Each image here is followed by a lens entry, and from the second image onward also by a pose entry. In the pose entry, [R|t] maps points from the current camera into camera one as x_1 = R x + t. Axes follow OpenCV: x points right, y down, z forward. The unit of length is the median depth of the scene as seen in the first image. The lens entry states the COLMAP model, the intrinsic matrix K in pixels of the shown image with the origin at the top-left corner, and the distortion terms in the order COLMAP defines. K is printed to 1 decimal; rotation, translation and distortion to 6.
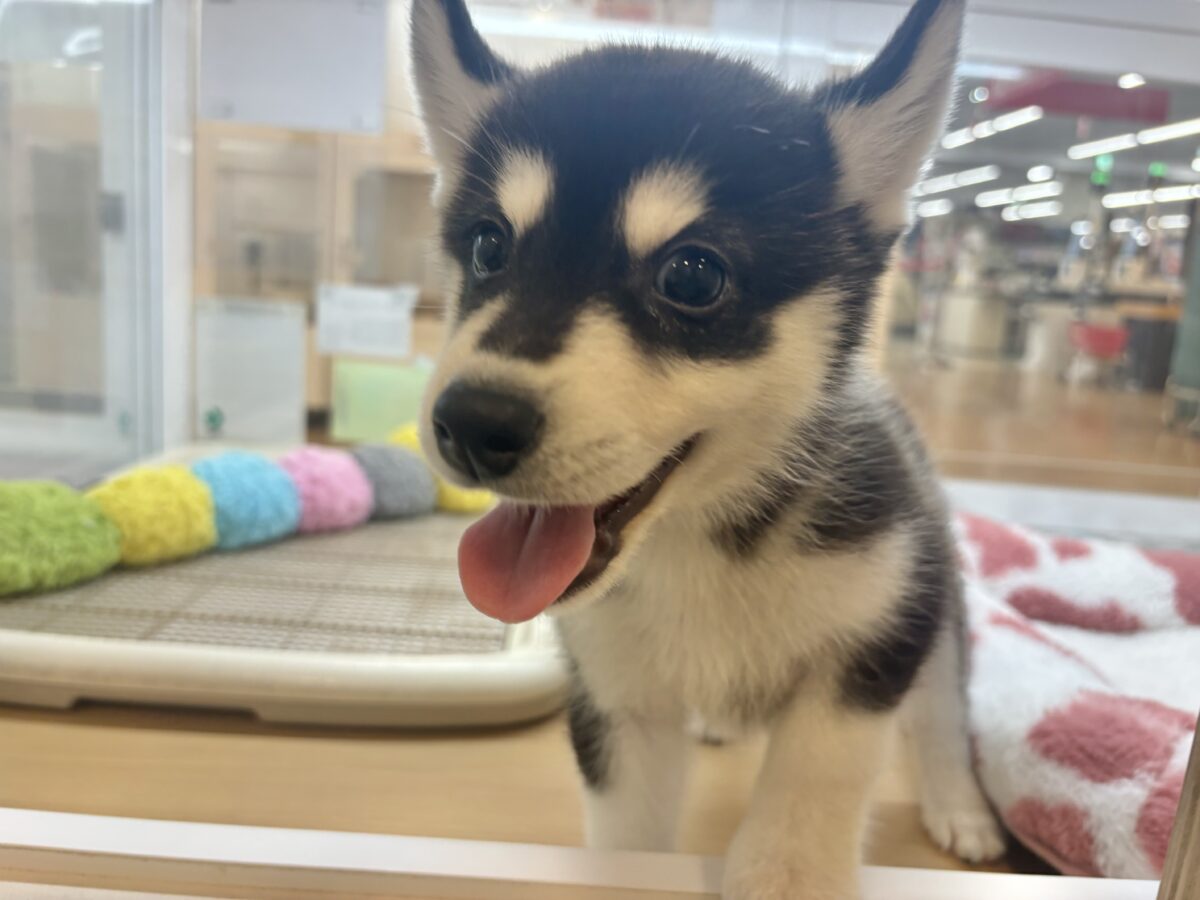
lens RADIAL K [[918.4, 0, 600.6], [0, 918.4, 442.6], [0, 0, 1]] dist [0.004160, -0.034755]
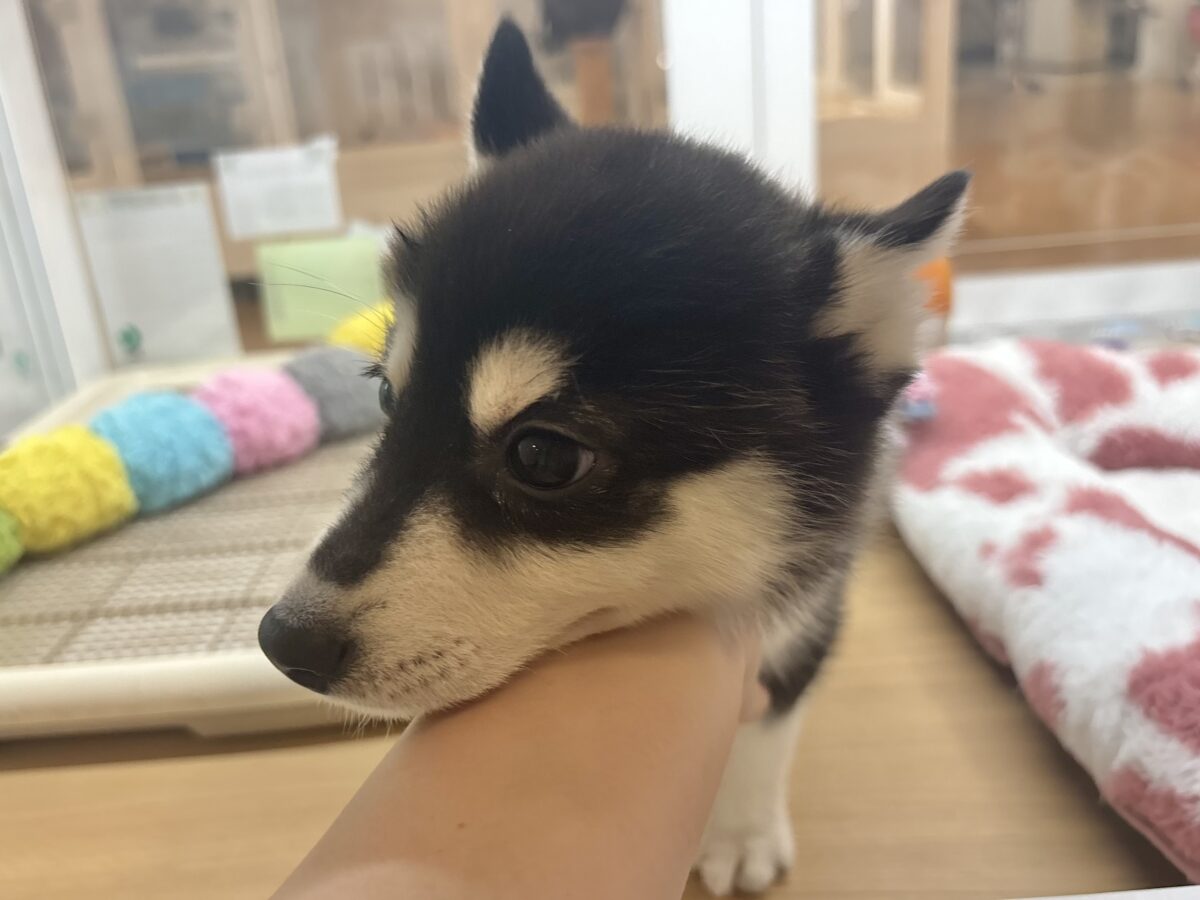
lens RADIAL K [[1066.5, 0, 592.4], [0, 1066.5, 460.4], [0, 0, 1]] dist [-0.014319, 0.011936]
pose [[0.987684, -0.141648, -0.066456, 0.065986], [0.151870, 0.970070, 0.189474, -0.056206], [0.037628, -0.197233, 0.979634, 0.067464]]
